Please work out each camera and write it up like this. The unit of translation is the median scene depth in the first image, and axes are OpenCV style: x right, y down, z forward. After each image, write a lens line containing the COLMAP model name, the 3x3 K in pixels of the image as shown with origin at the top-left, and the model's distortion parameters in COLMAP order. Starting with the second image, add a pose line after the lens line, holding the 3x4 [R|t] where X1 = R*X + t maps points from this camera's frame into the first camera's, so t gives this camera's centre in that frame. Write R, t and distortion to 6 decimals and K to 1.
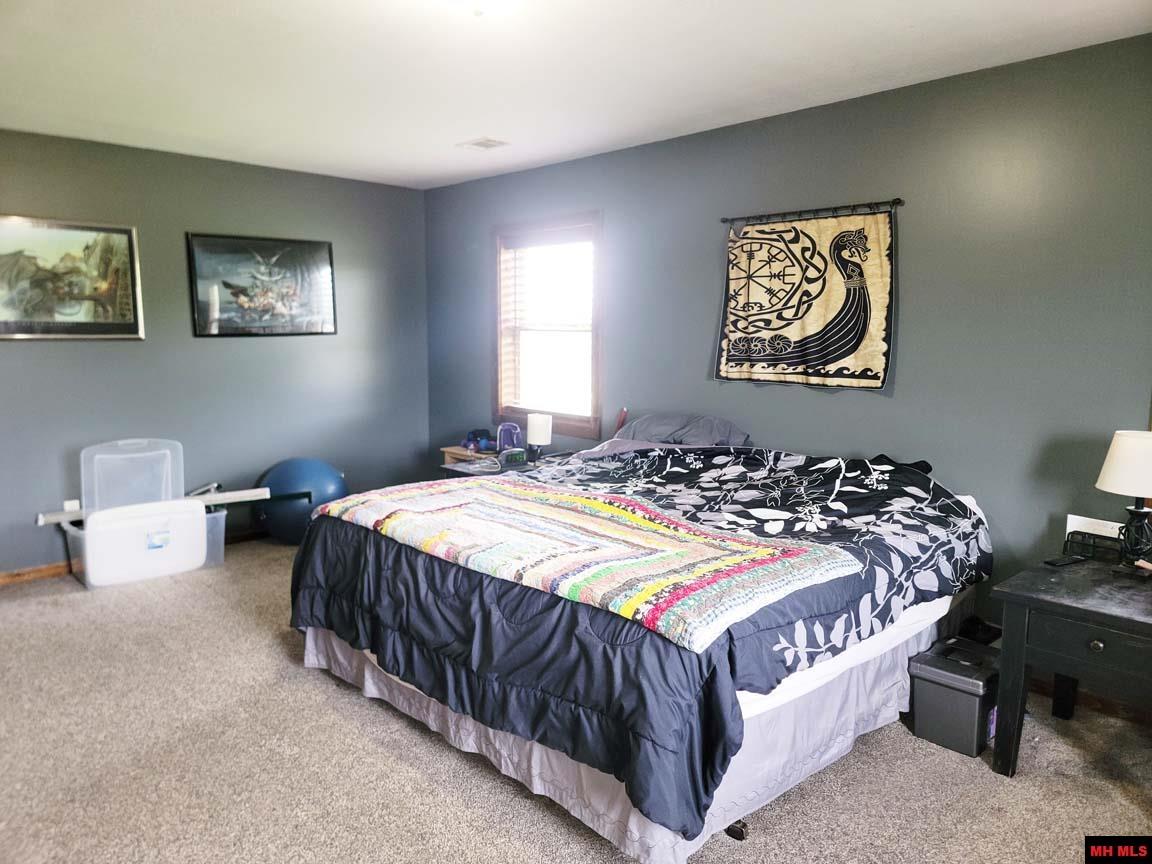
lens RADIAL K [[810.7, 0, 576.9], [0, 810.7, 436.2], [0, 0, 1]] dist [0.002249, -0.001660]
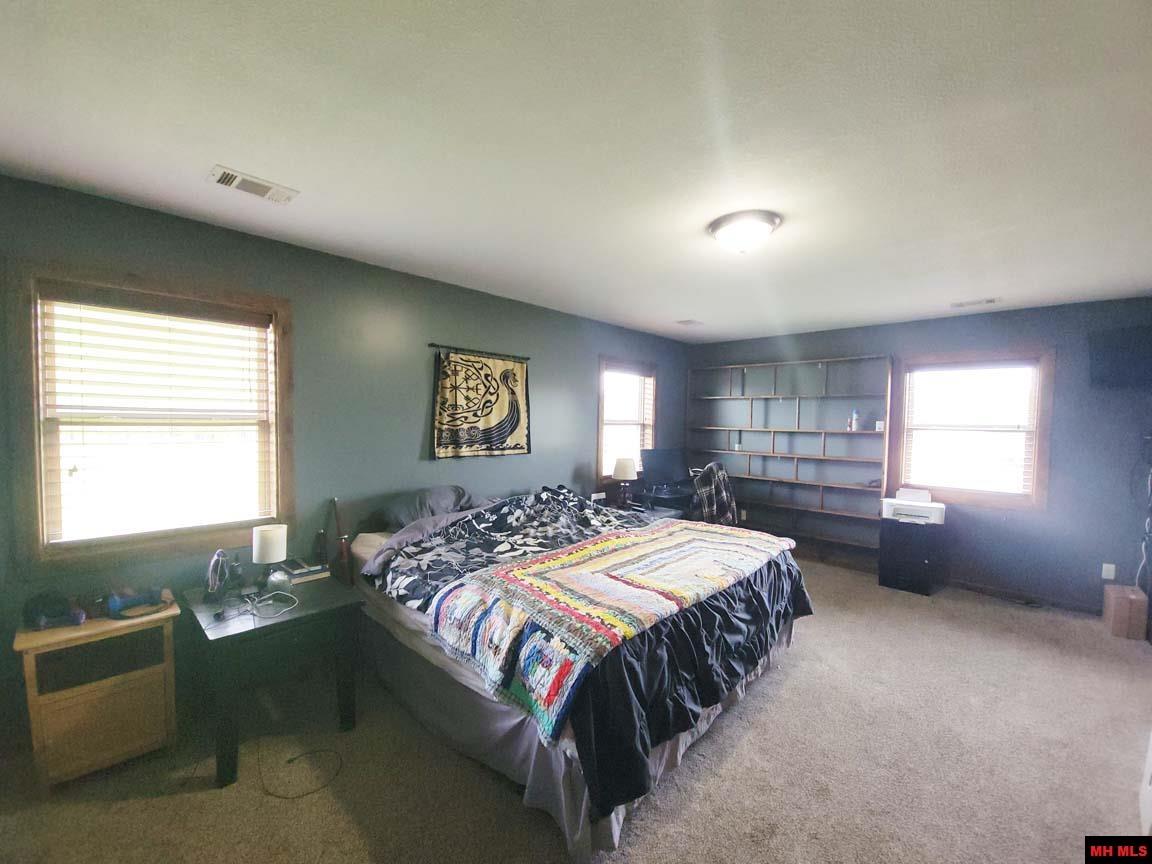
lens RADIAL K [[463.6, 0, 576.0], [0, 463.6, 426.6], [0, 0, 1]] dist [-0.001533, -0.000021]
pose [[-0.065098, -0.025680, 0.997548, -0.668399], [0.112324, 0.993127, 0.032896, -0.134059], [-0.991537, 0.114190, -0.061766, 0.875010]]
